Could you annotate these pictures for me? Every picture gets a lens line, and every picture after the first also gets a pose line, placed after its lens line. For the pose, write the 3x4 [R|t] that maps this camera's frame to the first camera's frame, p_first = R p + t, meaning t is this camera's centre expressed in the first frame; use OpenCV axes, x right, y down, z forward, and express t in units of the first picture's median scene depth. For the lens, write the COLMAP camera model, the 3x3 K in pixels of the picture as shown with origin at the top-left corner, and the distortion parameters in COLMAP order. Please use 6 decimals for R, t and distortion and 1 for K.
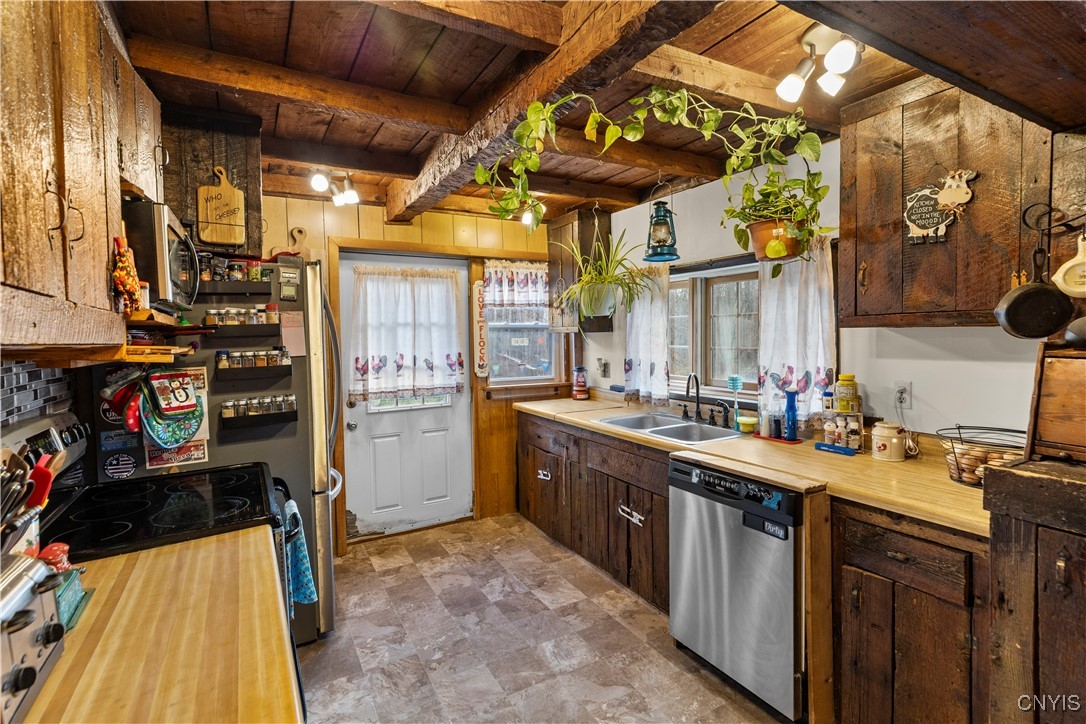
lens RADIAL K [[509.0, 0, 561.1], [0, 509.0, 352.9], [0, 0, 1]] dist [0.004706, 0.000803]
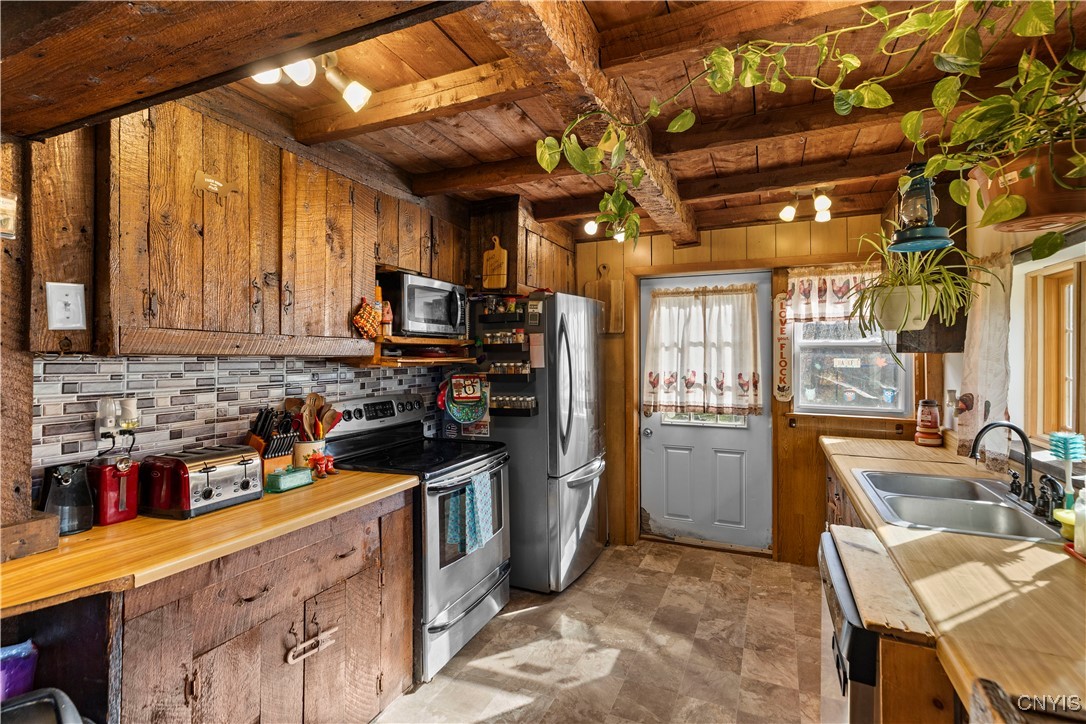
lens RADIAL K [[509.0, 0, 561.1], [0, 509.0, 352.9], [0, 0, 1]] dist [0.004706, 0.000803]
pose [[0.596683, 0.016124, -0.802315, 0.384164], [-0.040590, 0.999125, -0.010108, -0.014059], [0.801450, 0.038597, 0.596815, 0.180529]]
